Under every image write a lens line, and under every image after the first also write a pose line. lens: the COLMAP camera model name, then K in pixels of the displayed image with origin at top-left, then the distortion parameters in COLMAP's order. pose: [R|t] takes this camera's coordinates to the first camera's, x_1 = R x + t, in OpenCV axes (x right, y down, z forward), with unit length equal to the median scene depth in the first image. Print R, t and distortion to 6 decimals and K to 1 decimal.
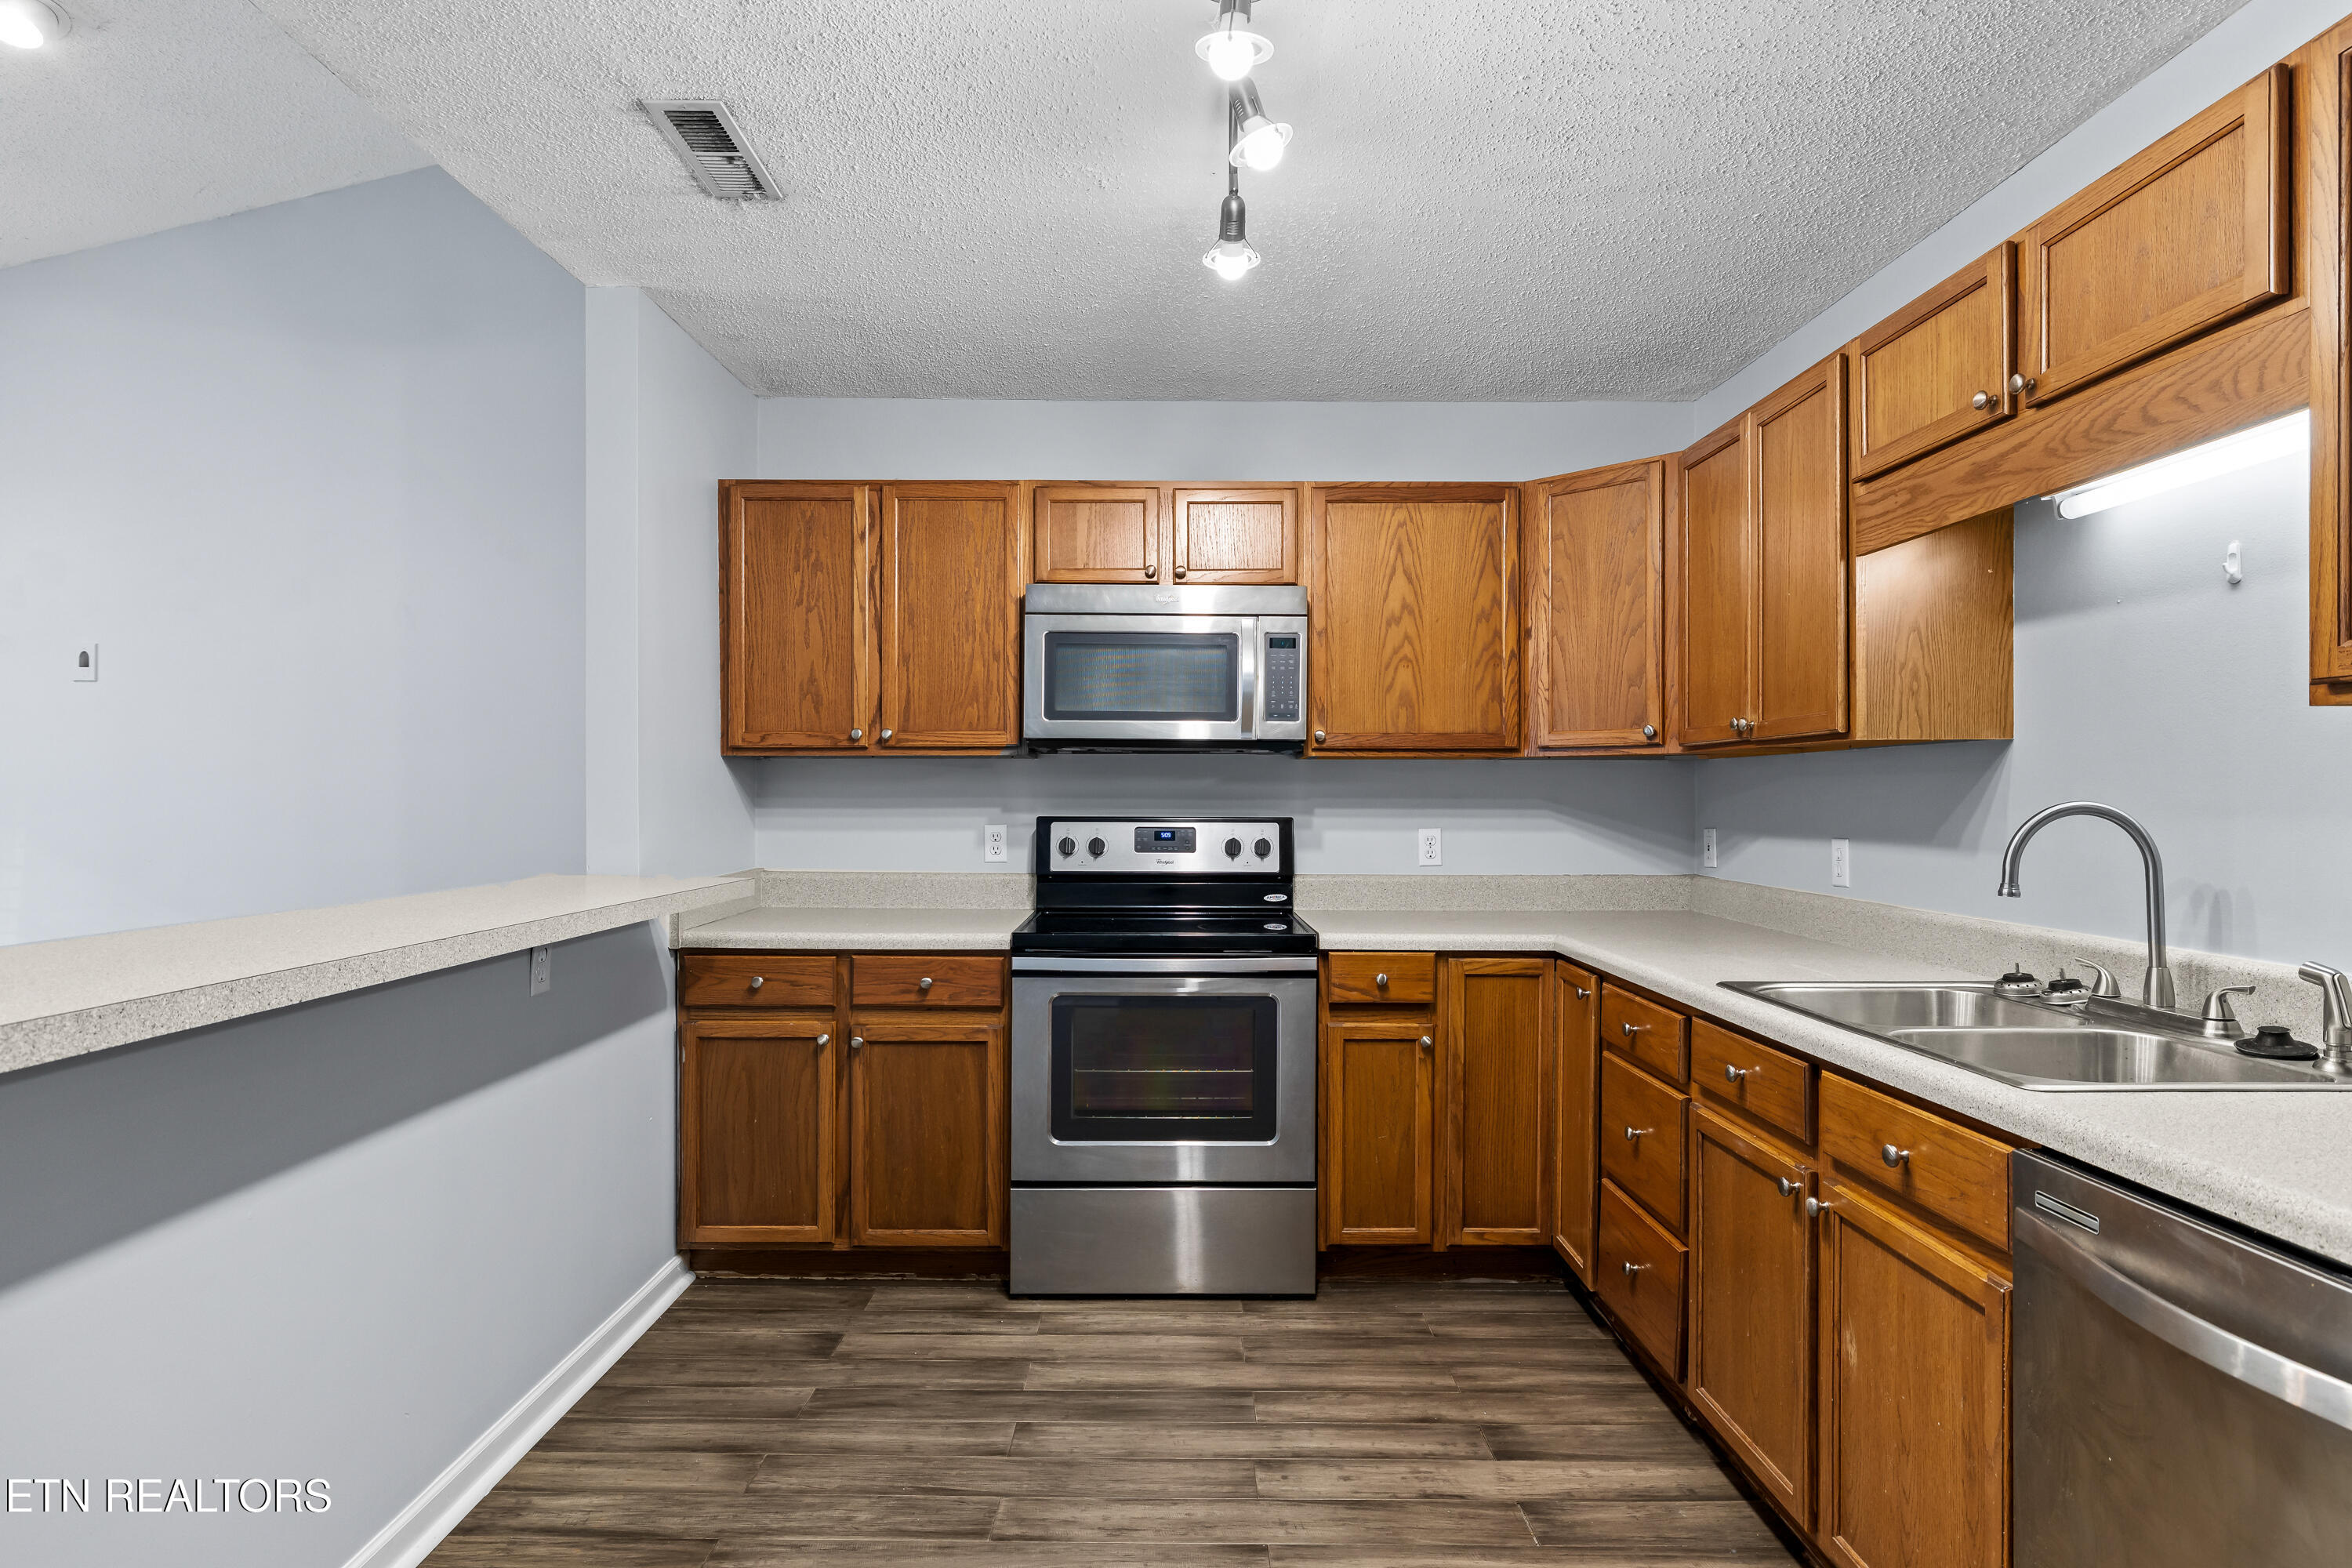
lens RADIAL K [[1216.1, 0, 1178.8], [0, 1216.1, 798.7], [0, 0, 1]] dist [0.000497, -0.001216]
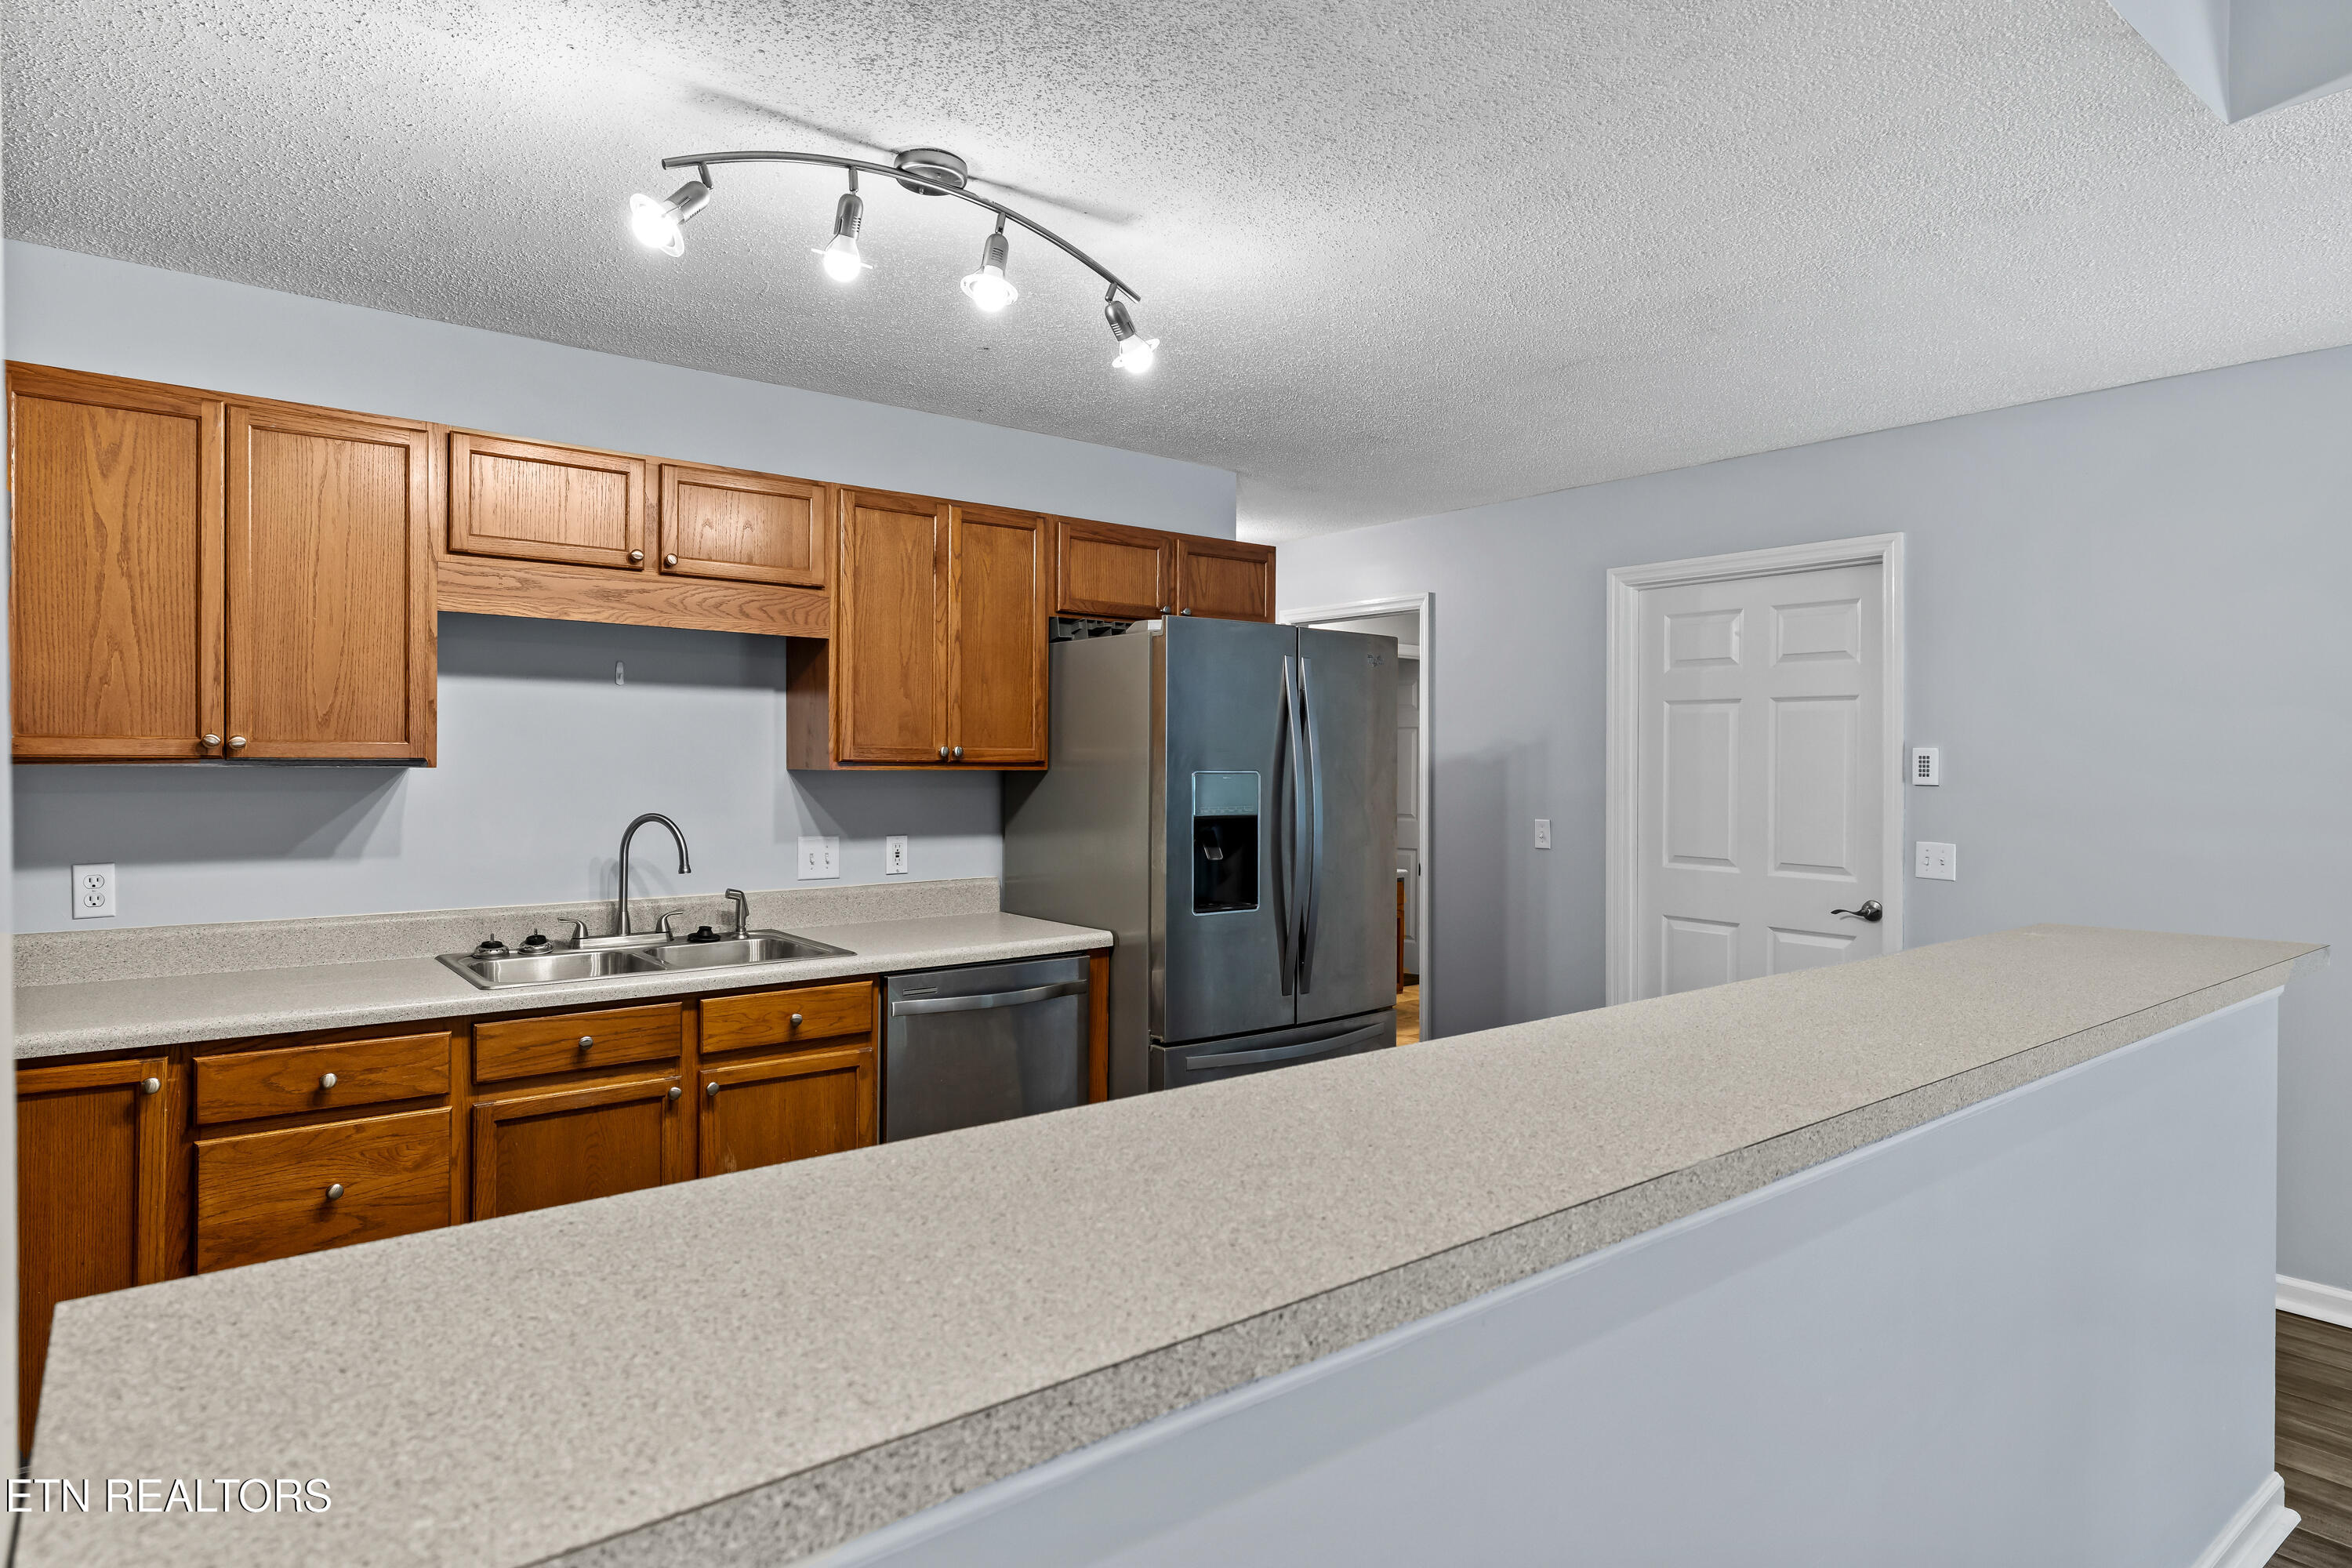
lens RADIAL K [[1328.1, 0, 1186.7], [0, 1328.1, 764.2], [0, 0, 1]] dist [0.005054, -0.003142]
pose [[-0.615520, -0.006670, 0.788093, -0.769247], [-0.006328, 0.999974, 0.003520, -0.052184], [-0.788096, -0.002821, -0.615546, 1.048765]]
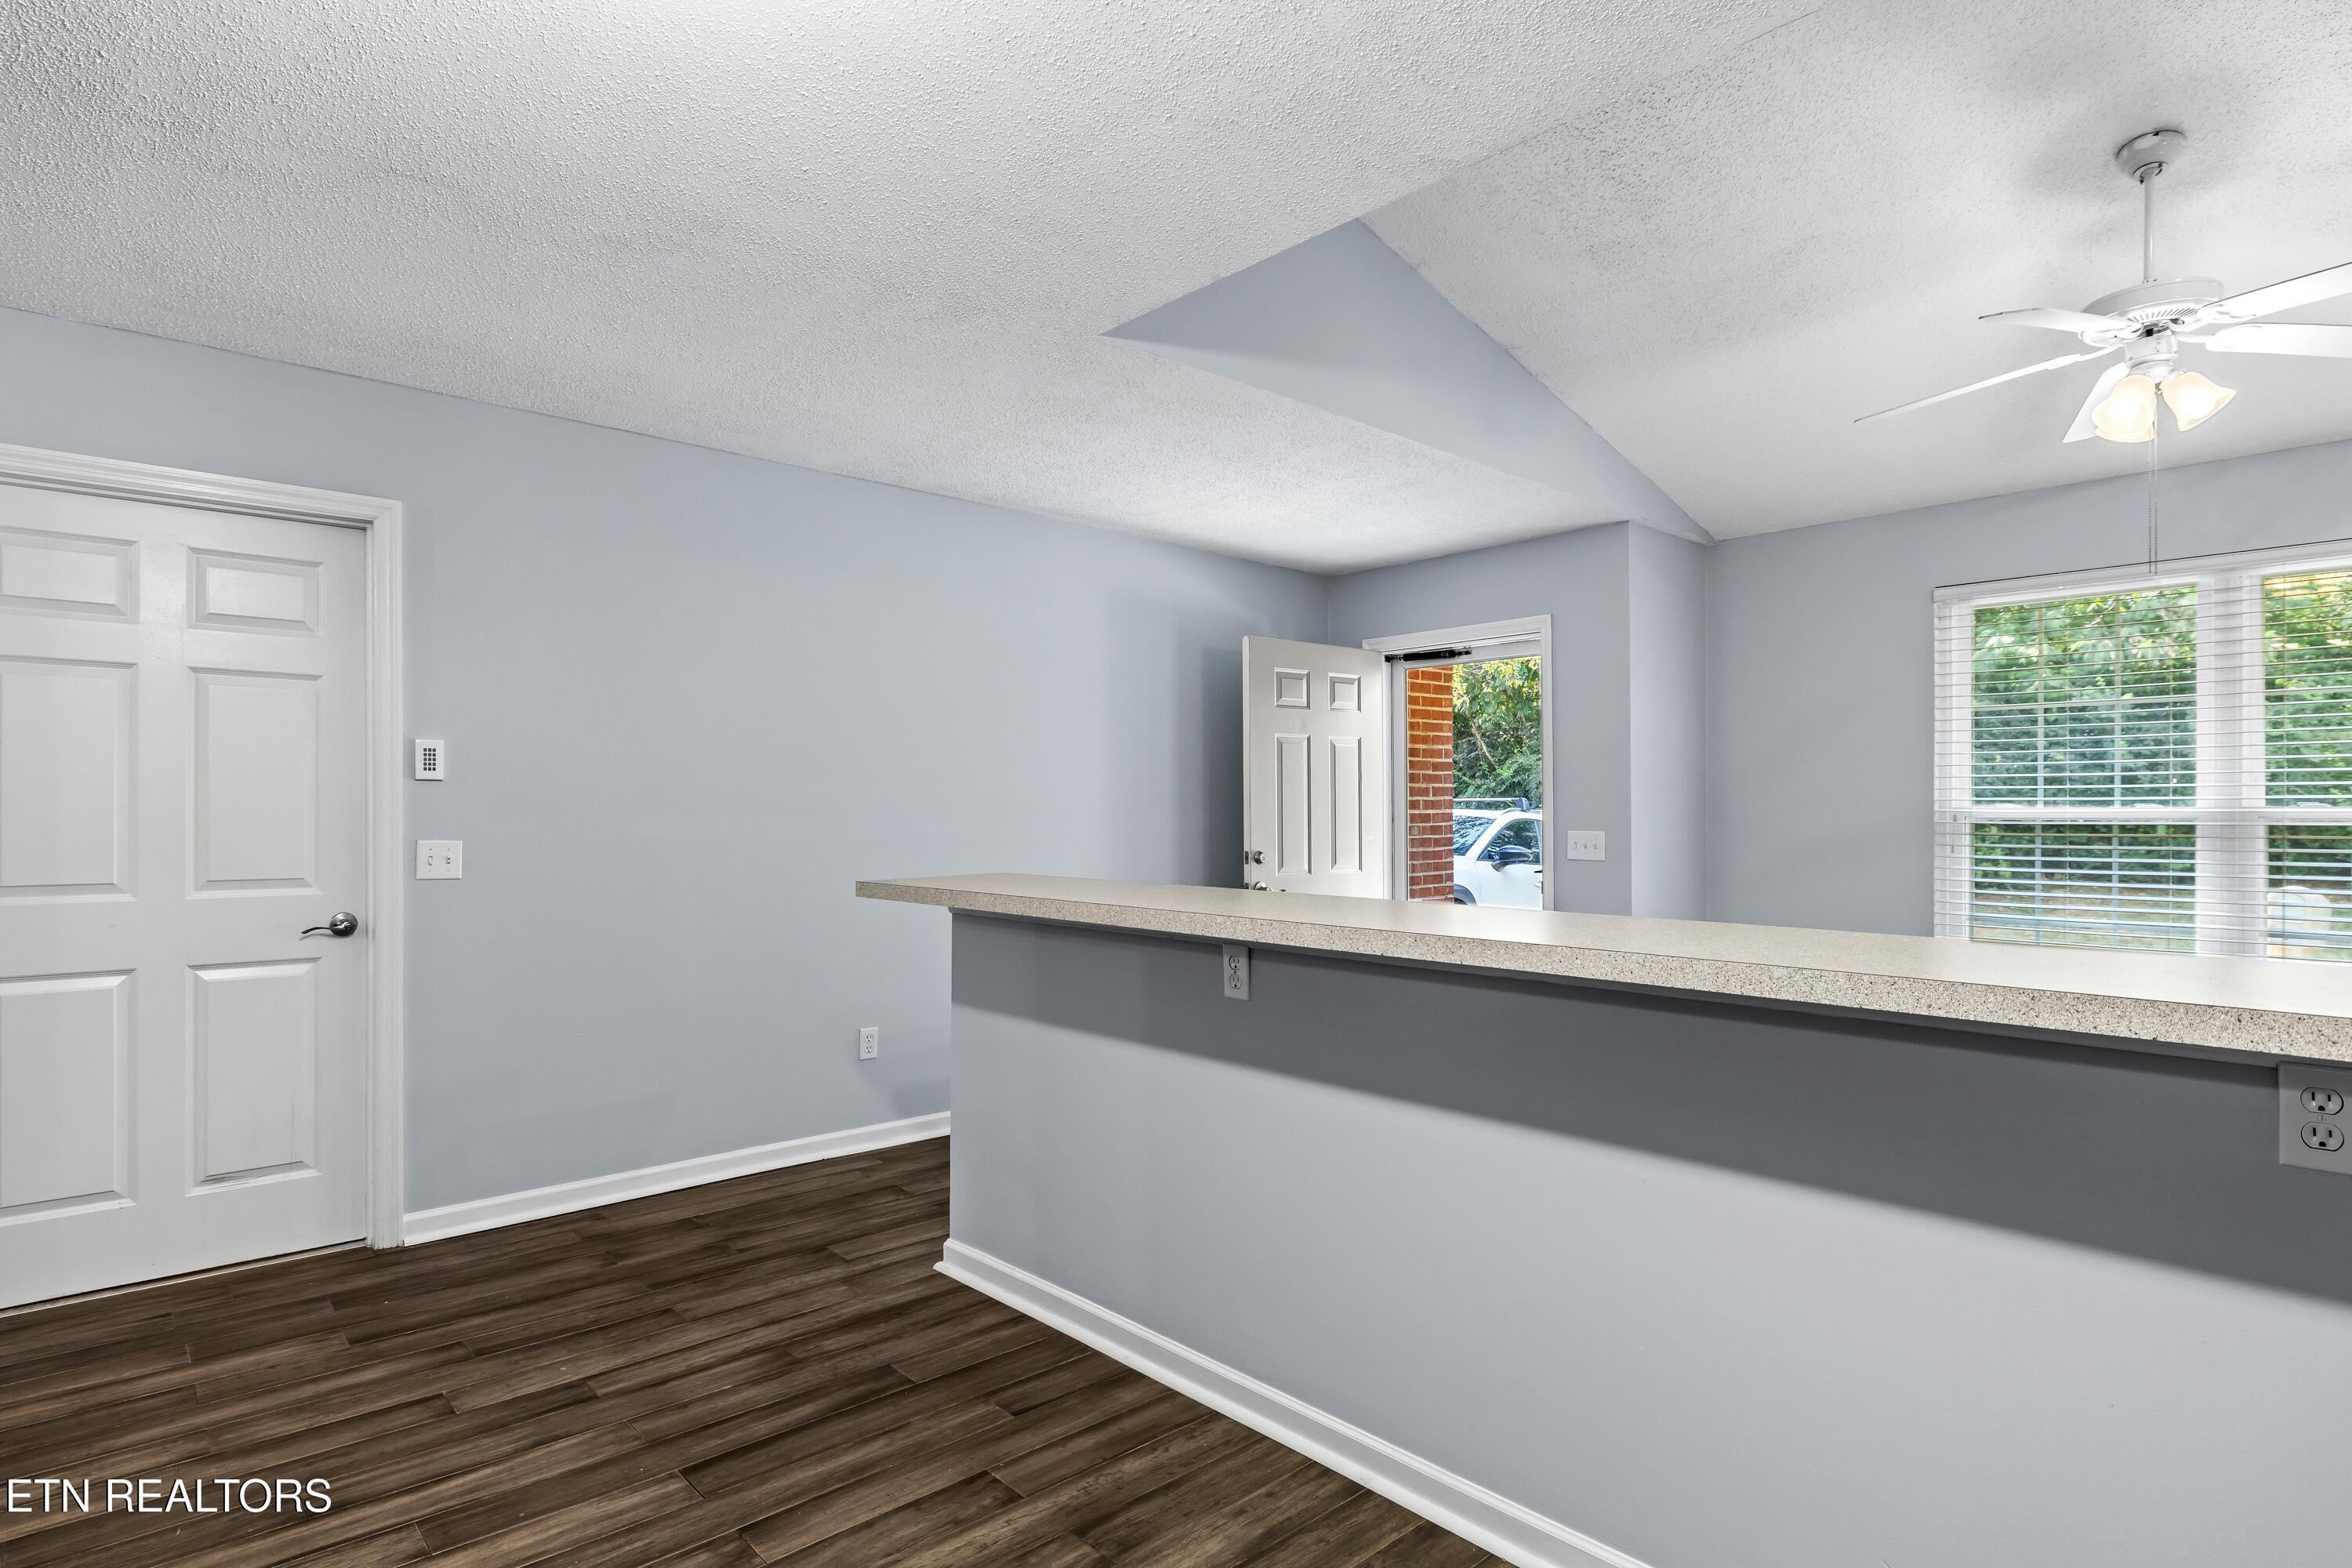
lens RADIAL K [[1216.1, 0, 1173.7], [0, 1216.1, 826.0], [0, 0, 1]] dist [0.000497, -0.001216]
pose [[-0.742207, 0.005364, -0.670149, 0.193485], [-0.004753, 0.999901, 0.013267, 0.000246], [0.670154, 0.013032, -0.742108, 0.946283]]
